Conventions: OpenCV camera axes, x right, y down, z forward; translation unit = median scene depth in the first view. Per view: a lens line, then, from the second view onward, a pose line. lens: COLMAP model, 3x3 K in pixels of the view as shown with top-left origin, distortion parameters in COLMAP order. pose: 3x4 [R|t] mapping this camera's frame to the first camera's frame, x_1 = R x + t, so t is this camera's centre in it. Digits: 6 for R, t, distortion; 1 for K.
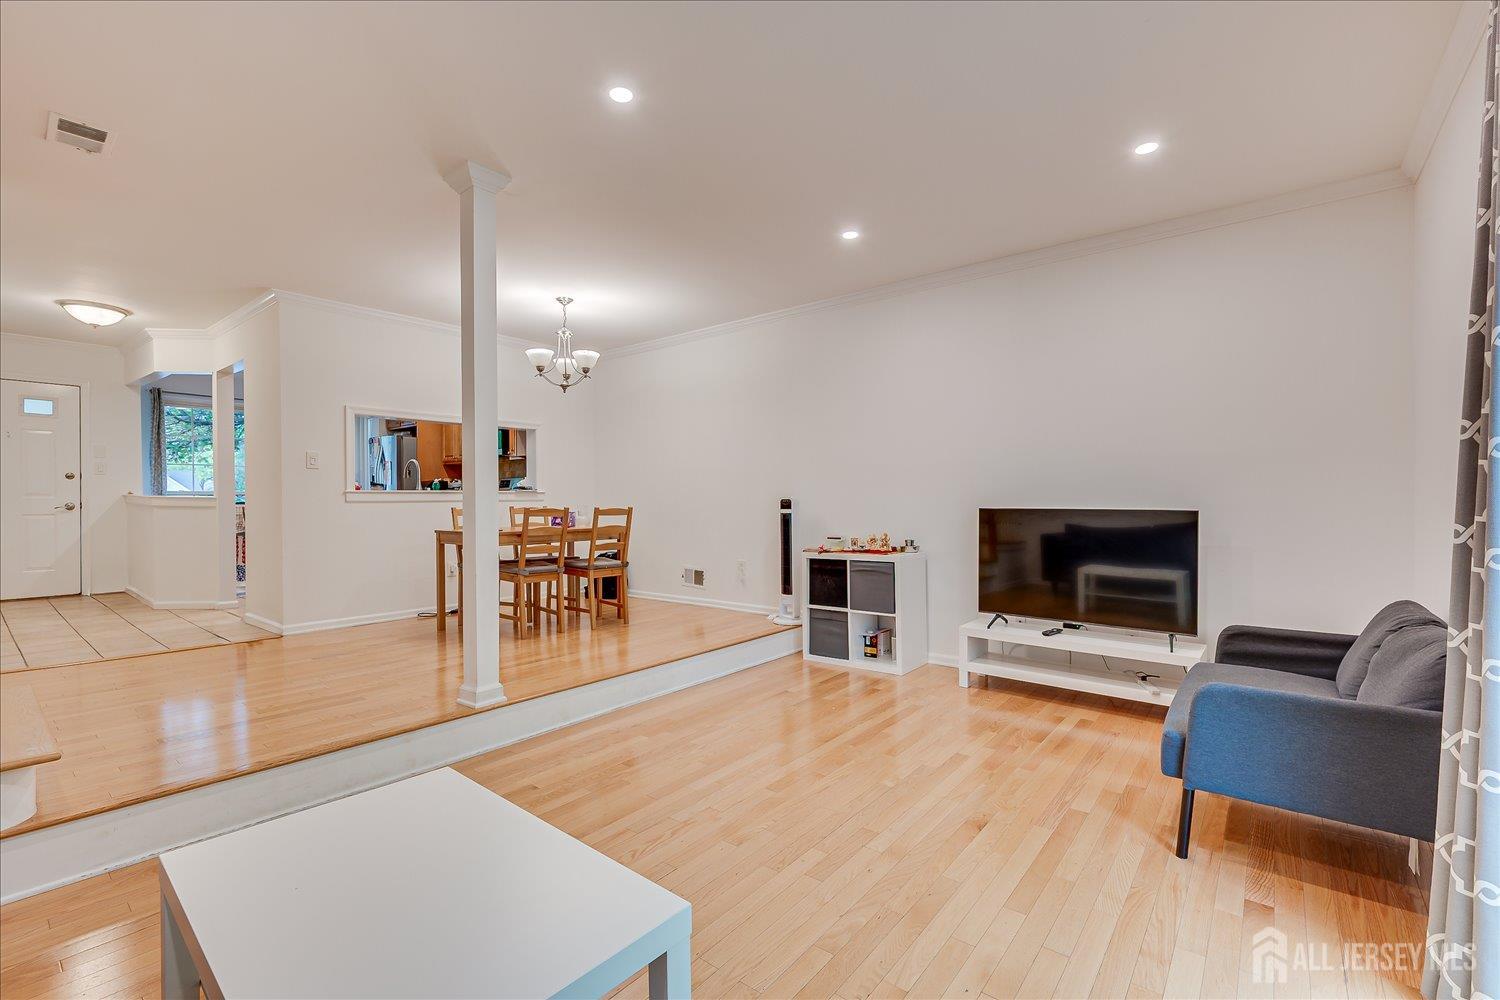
lens RADIAL K [[651.7, 0, 757.6], [0, 651.7, 503.8], [0, 0, 1]] dist [0.001437, -0.000729]
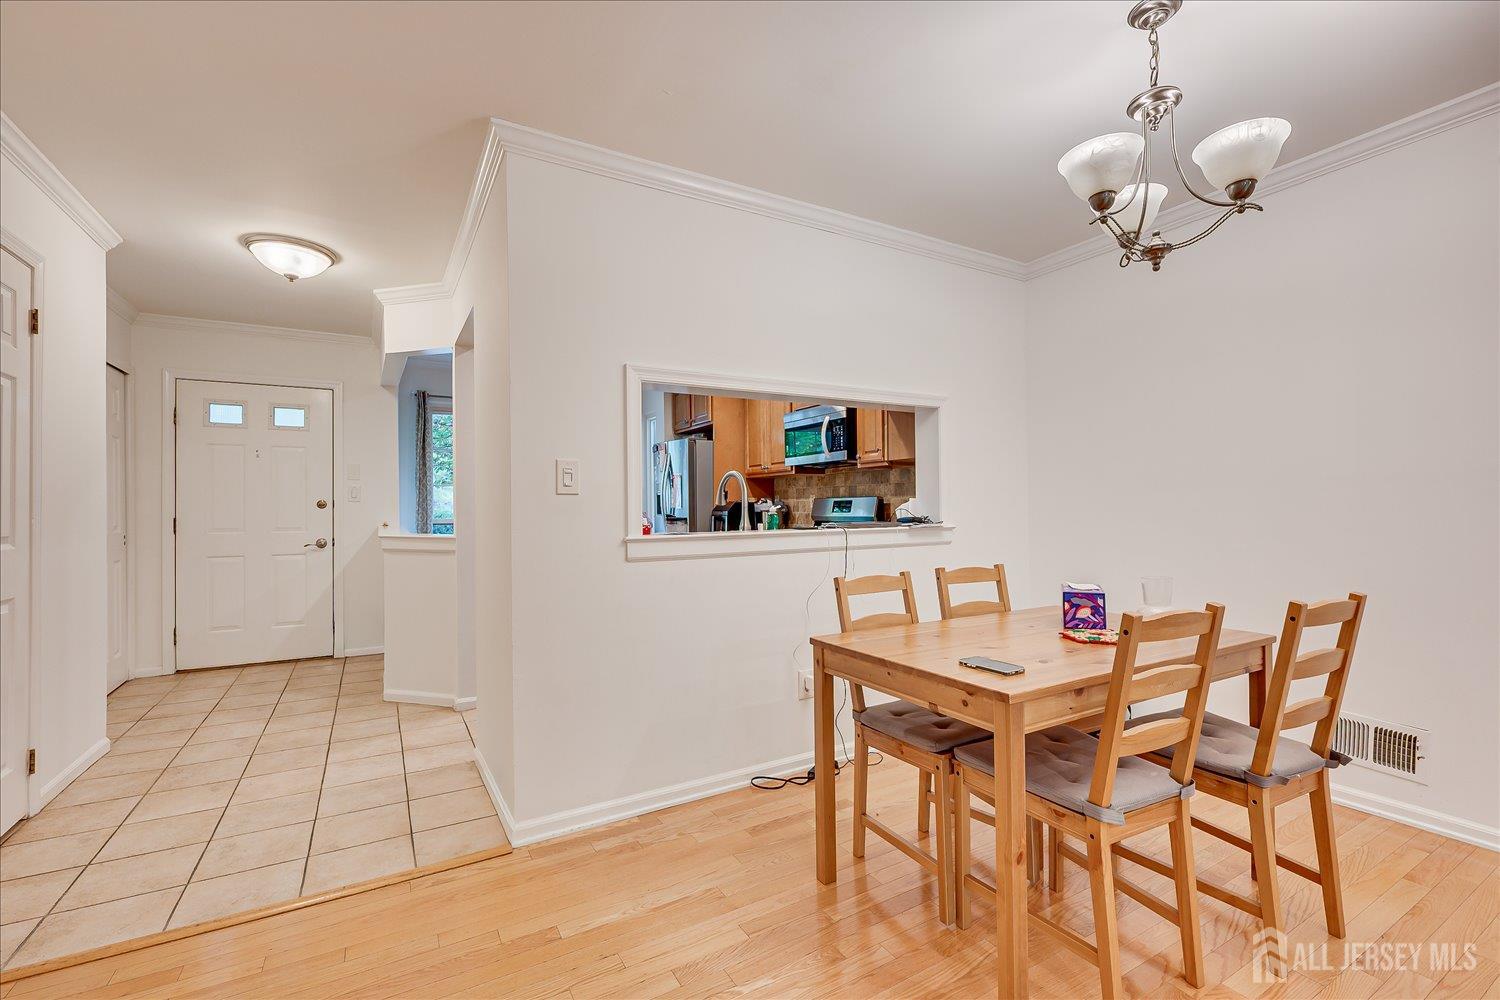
lens RADIAL K [[651.7, 0, 757.6], [0, 651.7, 503.8], [0, 0, 1]] dist [0.001437, -0.000729]
pose [[0.934088, -0.009373, -0.356921, -0.387565], [0.005191, 0.999906, -0.012673, -0.041396], [0.357006, 0.009985, 0.934049, 0.614848]]
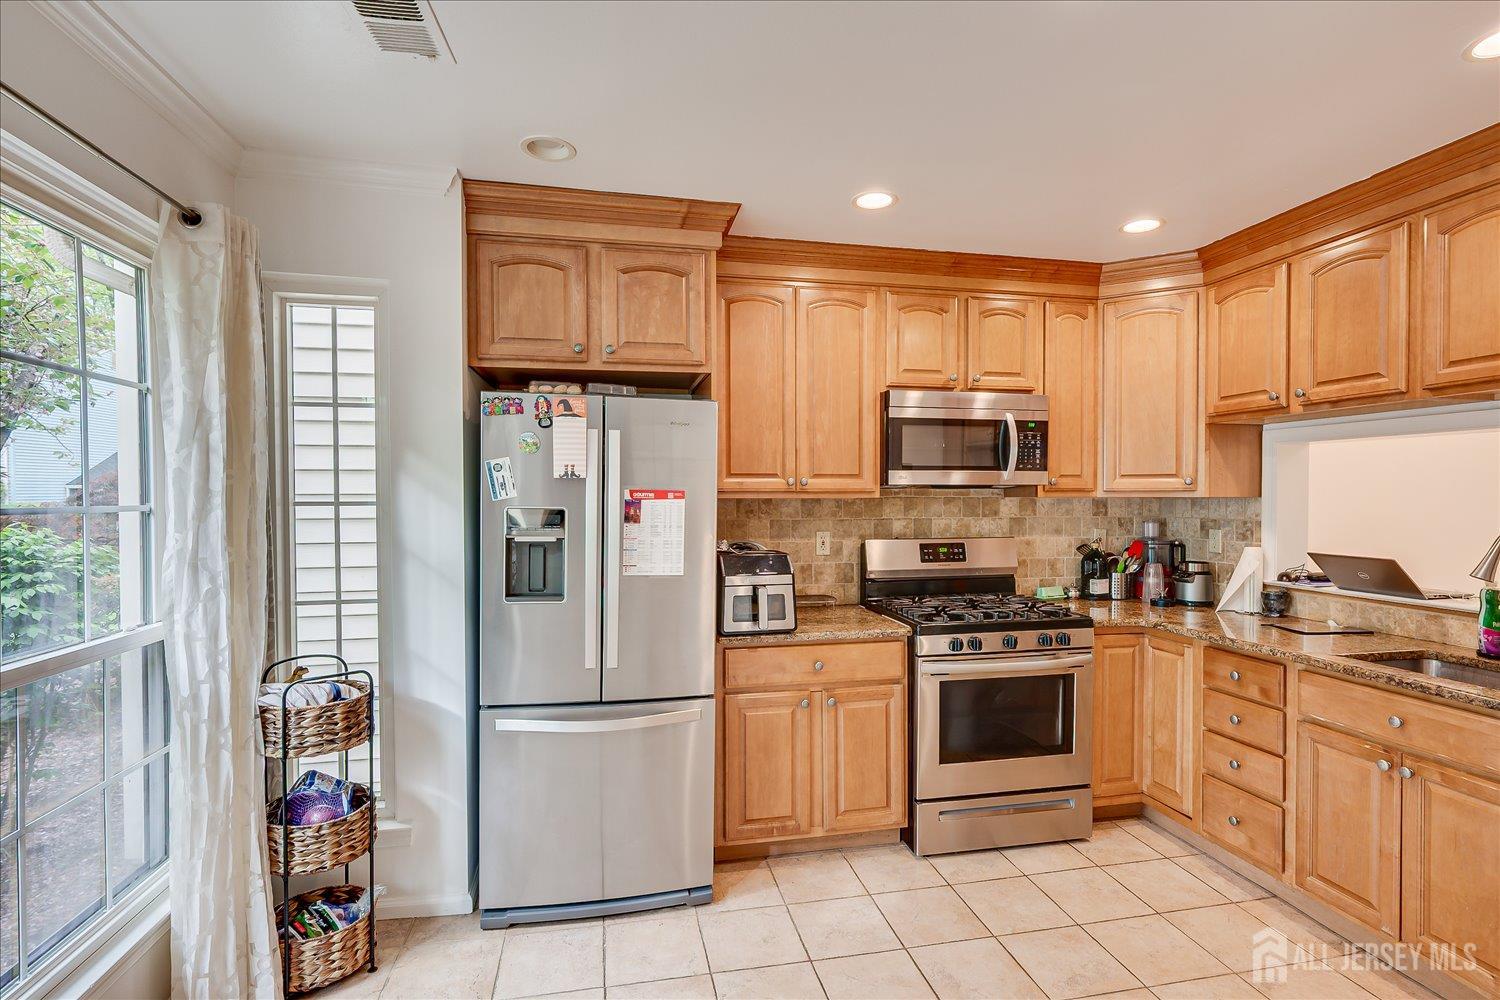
lens RADIAL K [[650.8, 0, 744.8], [0, 650.8, 502.0], [0, 0, 1]] dist [0.000761, -0.000042]
pose [[0.647497, -0.006175, 0.762043, -1.259867], [0.006200, 0.999977, 0.002835, -0.103367], [-0.762042, 0.002889, 0.647521, 1.351439]]
